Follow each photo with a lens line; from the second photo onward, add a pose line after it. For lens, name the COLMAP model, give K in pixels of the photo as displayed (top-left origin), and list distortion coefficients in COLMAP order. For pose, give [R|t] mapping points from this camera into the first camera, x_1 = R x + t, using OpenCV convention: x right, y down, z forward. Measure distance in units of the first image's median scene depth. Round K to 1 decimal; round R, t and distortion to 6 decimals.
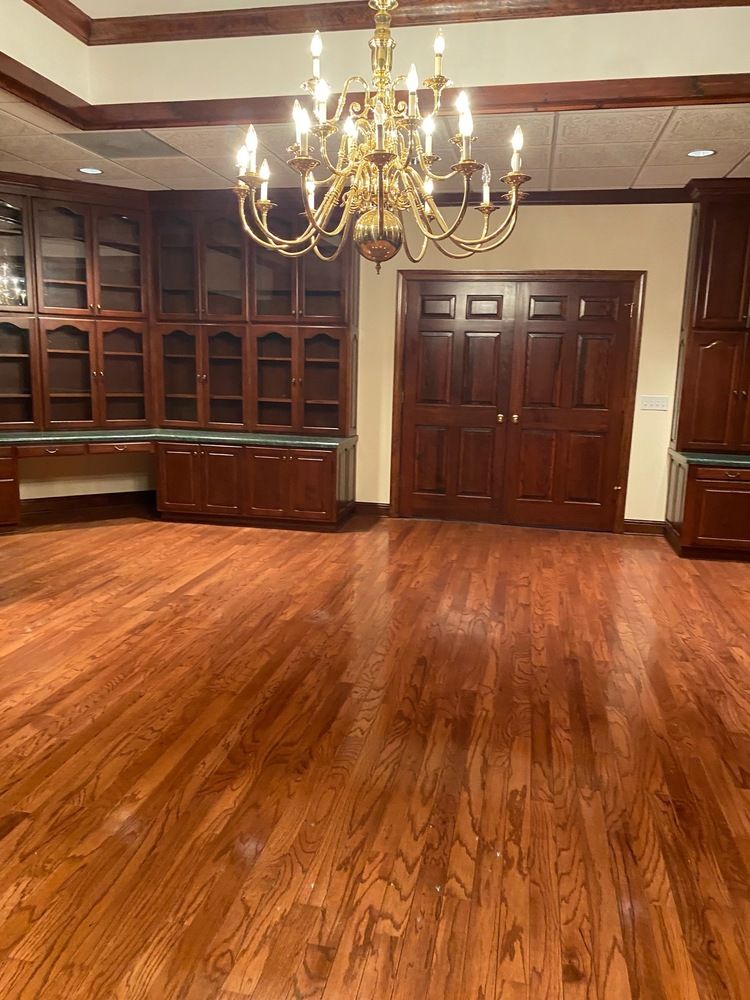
lens RADIAL K [[754.5, 0, 377.2], [0, 754.5, 500.8], [0, 0, 1]] dist [0.018780, 0.006350]
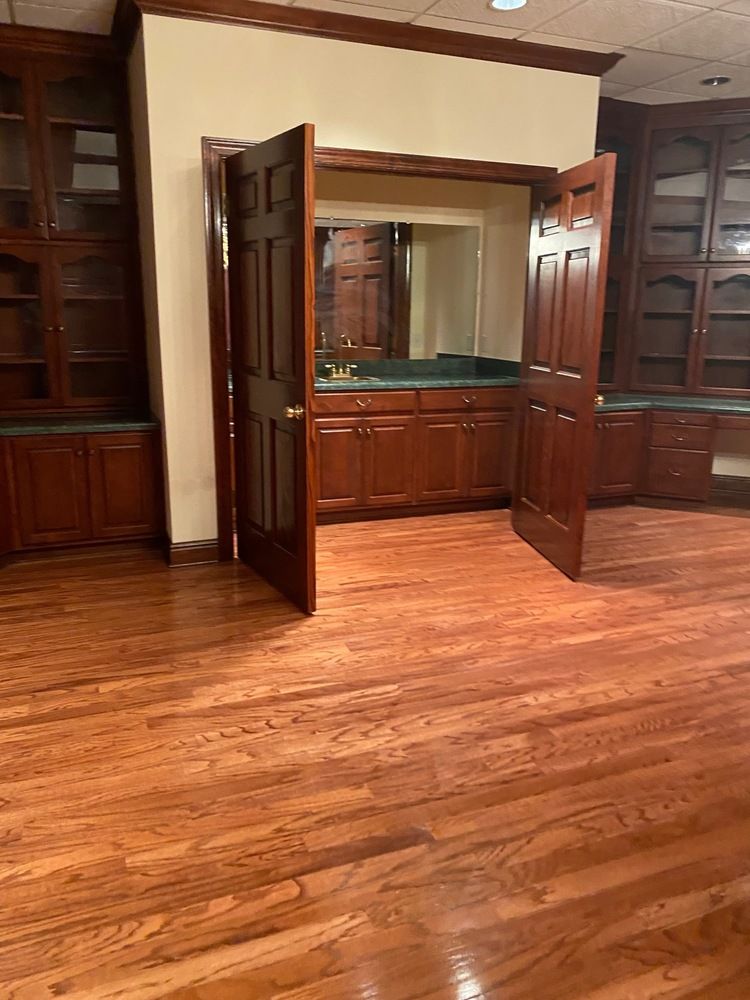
lens RADIAL K [[754.5, 0, 373.1], [0, 754.5, 500.6], [0, 0, 1]] dist [0.018780, 0.006350]
pose [[0.538392, 0.189444, -0.821124, 0.101736], [-0.148354, 0.980493, 0.128940, -0.050558], [0.829533, 0.052396, 0.555994, 0.305275]]
